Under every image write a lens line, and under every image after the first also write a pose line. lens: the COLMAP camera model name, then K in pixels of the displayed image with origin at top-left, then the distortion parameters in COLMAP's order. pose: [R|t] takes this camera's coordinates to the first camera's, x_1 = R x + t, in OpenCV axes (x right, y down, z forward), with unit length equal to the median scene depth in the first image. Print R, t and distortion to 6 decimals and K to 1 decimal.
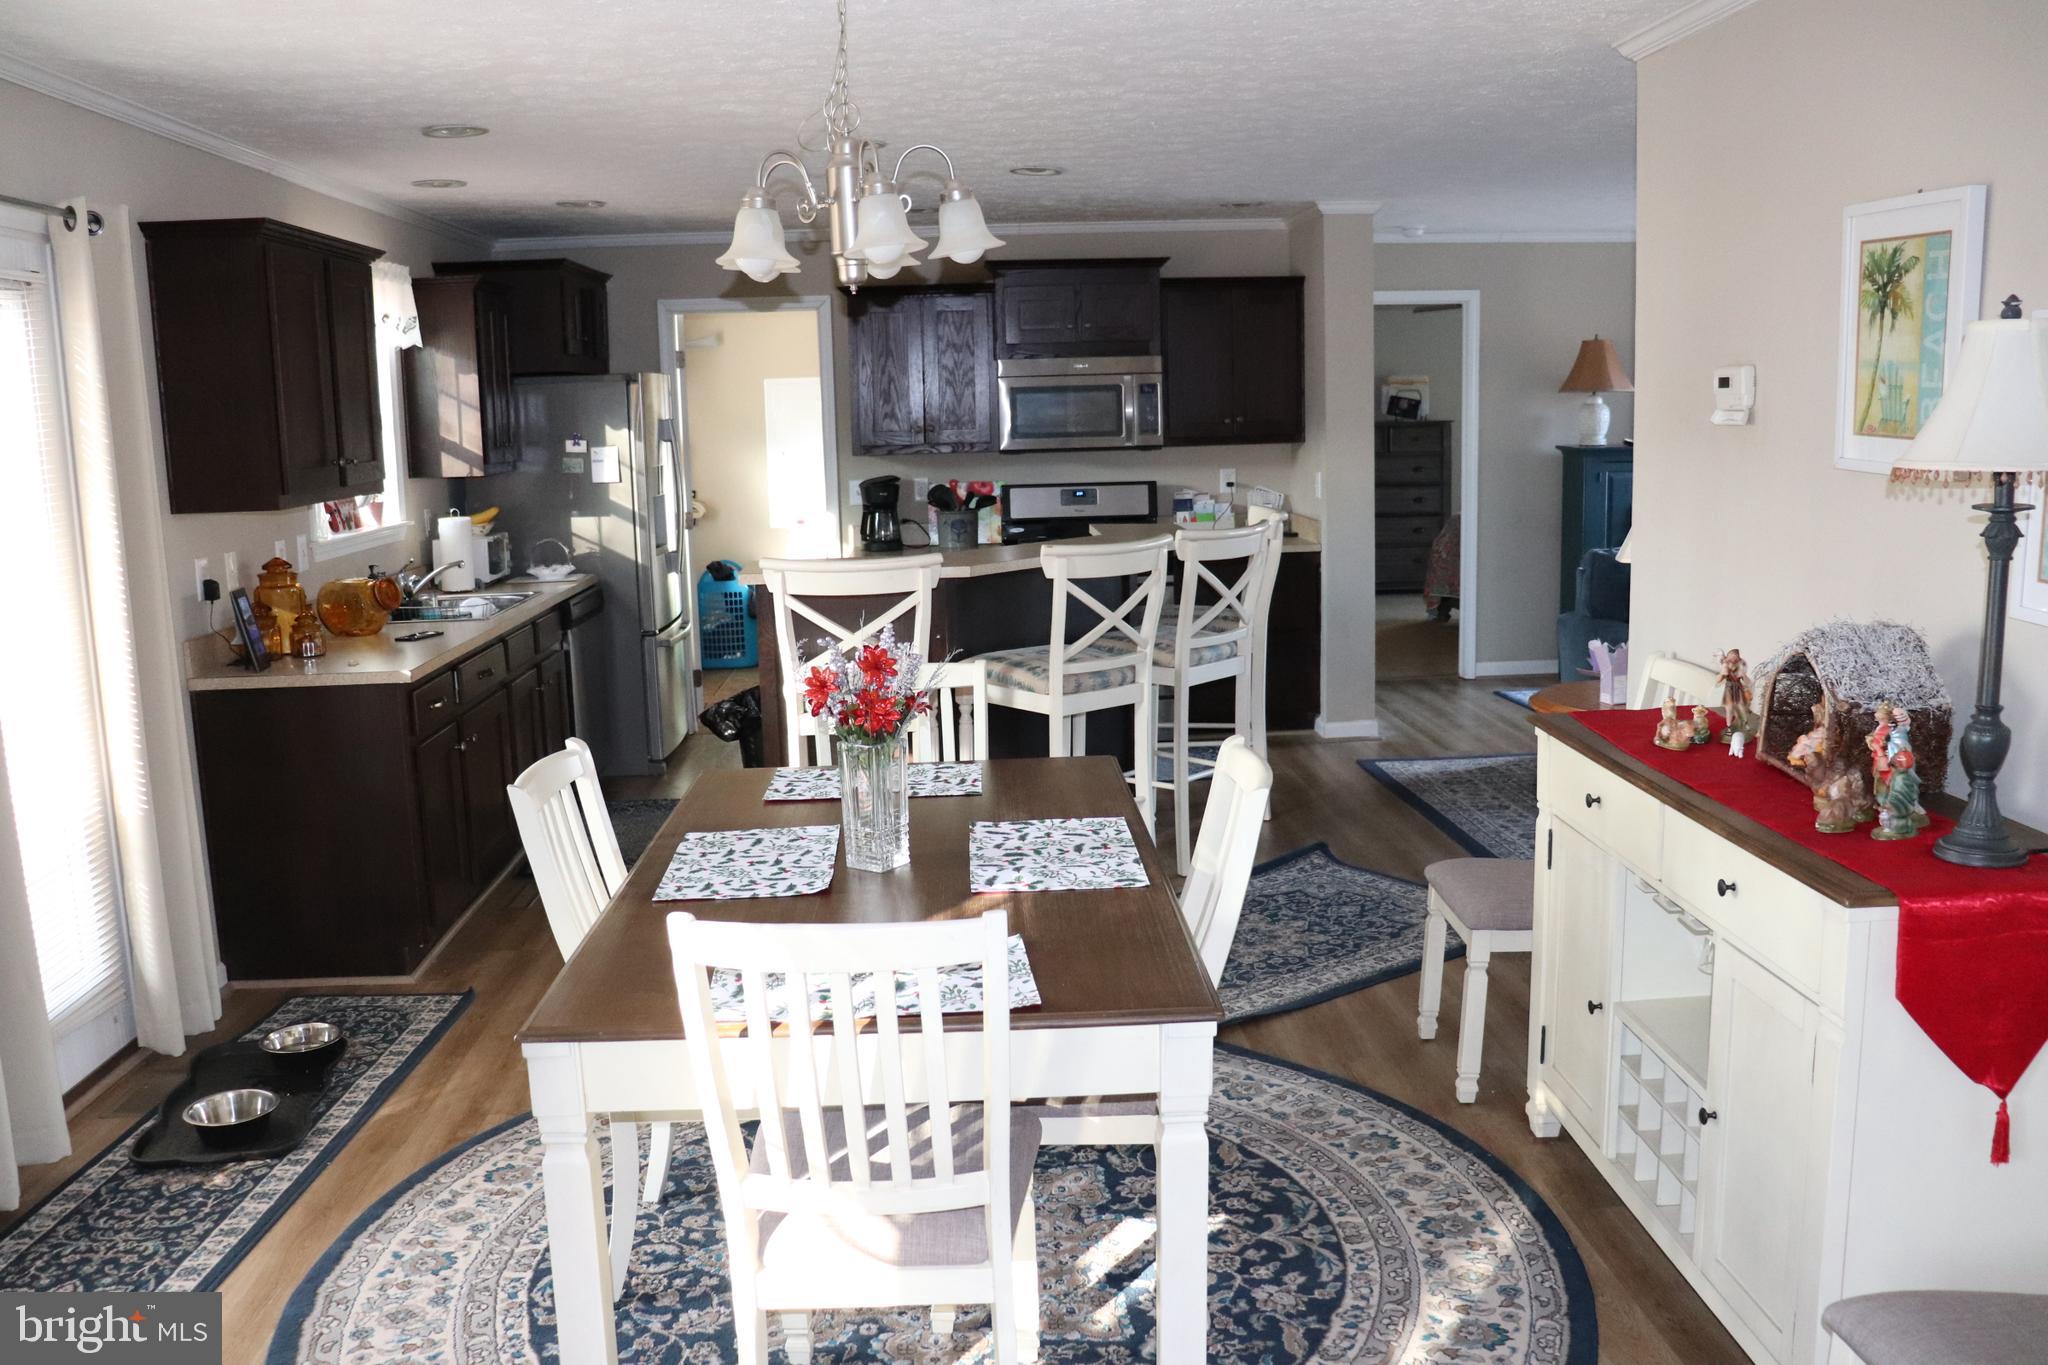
lens RADIAL K [[1694.8, 0, 1024.7], [0, 1694.8, 688.8], [0, 0, 1]] dist [-0.175541, 0.158987]
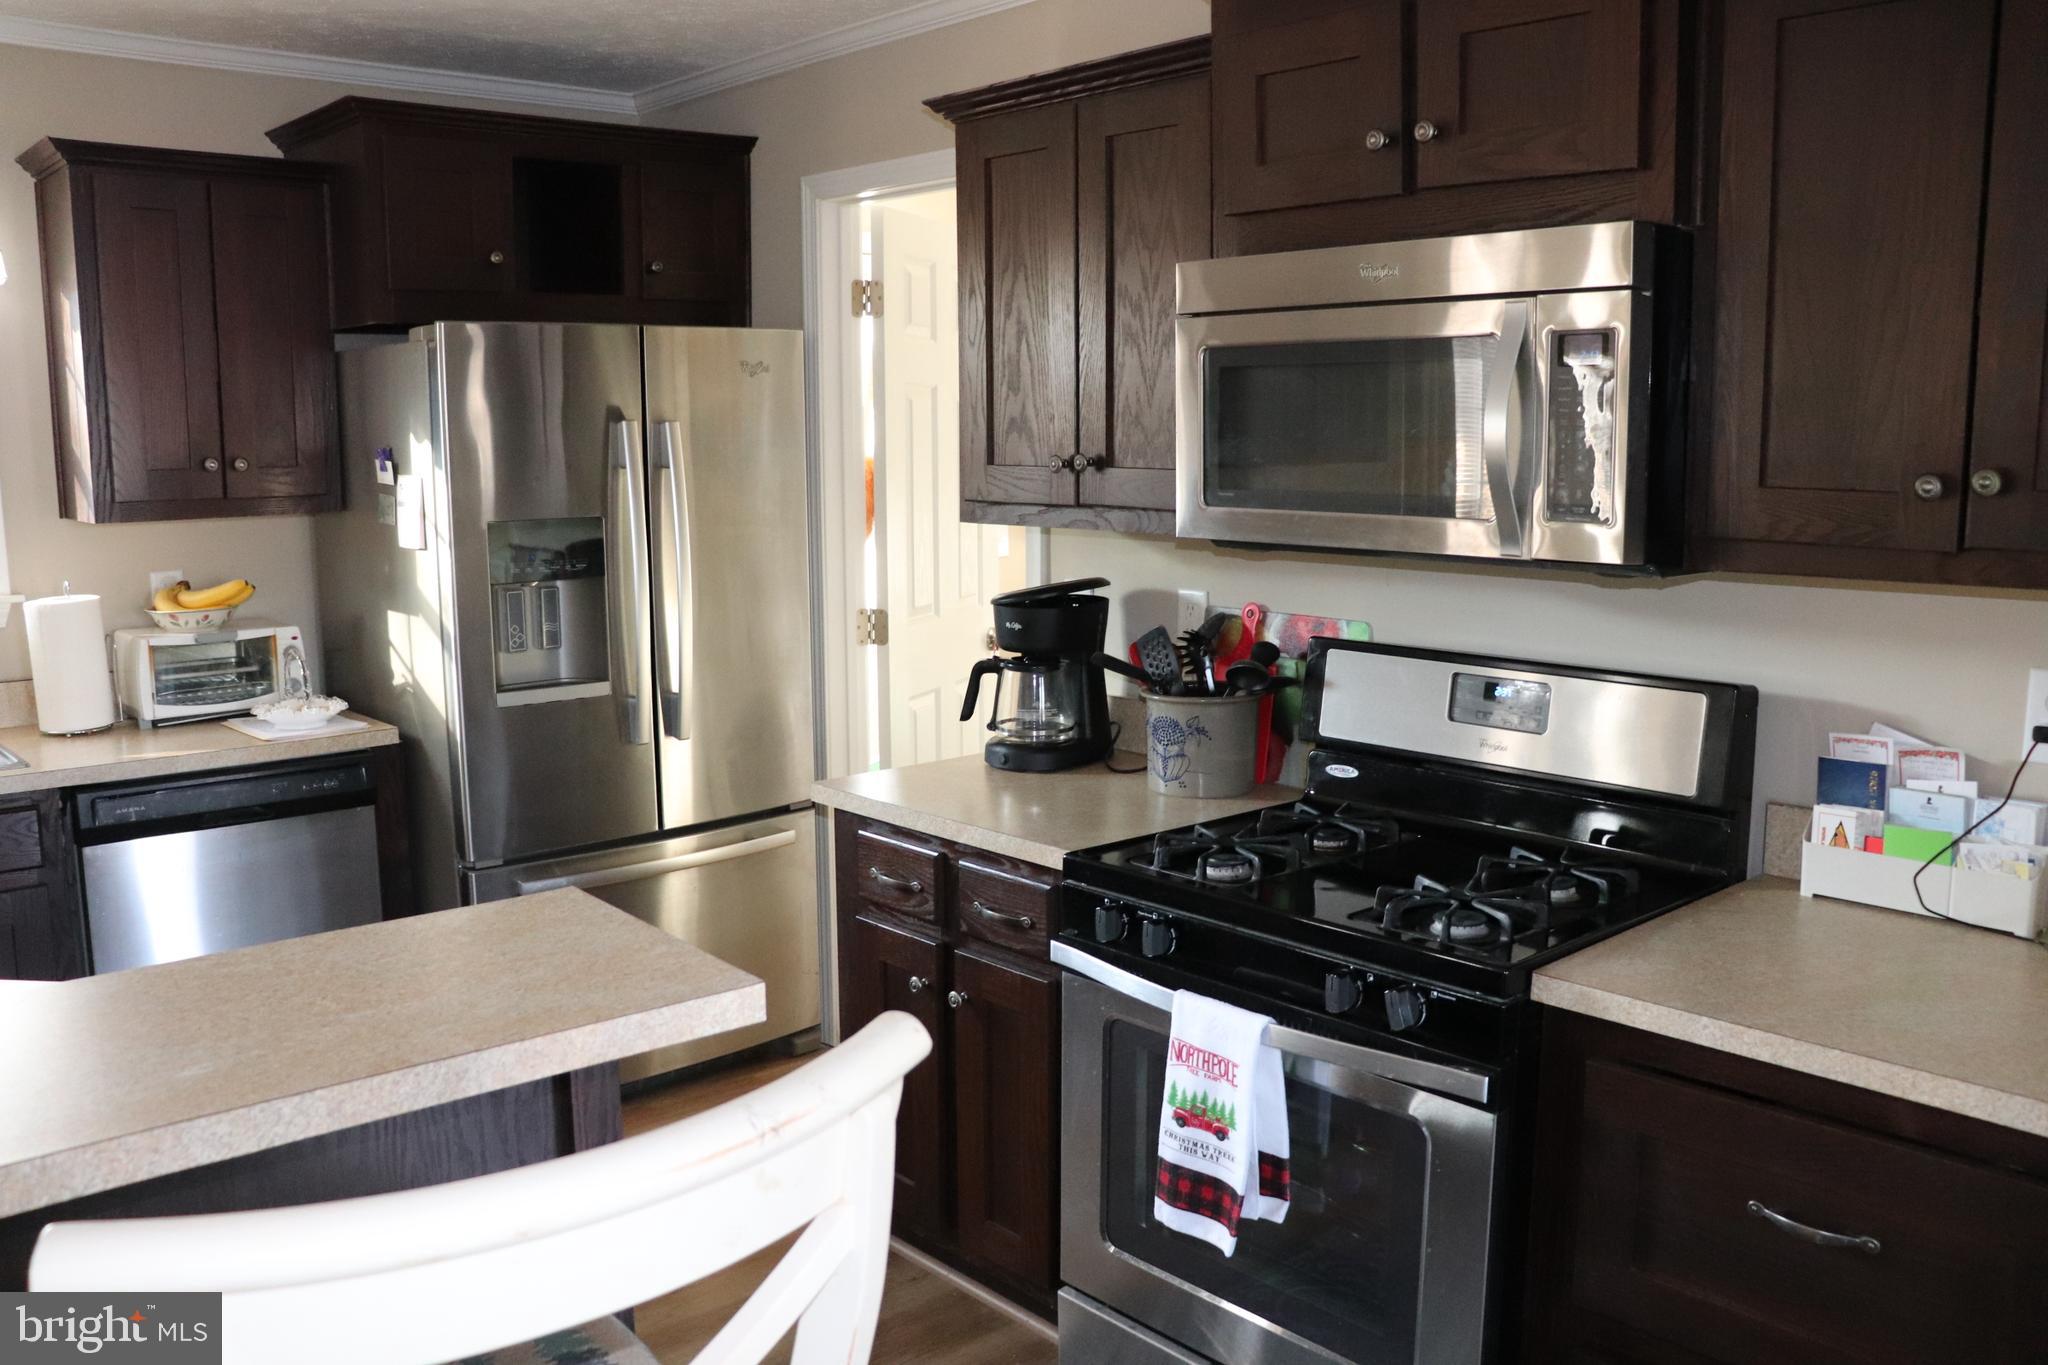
lens RADIAL K [[1694.8, 0, 1024.1], [0, 1694.8, 686.9], [0, 0, 1]] dist [-0.175541, 0.158987]
pose [[0.628841, 0.141683, -0.764516, 0.408033], [-0.138556, 0.987939, 0.069122, -0.239908], [0.765089, 0.062462, 0.640888, 1.401030]]
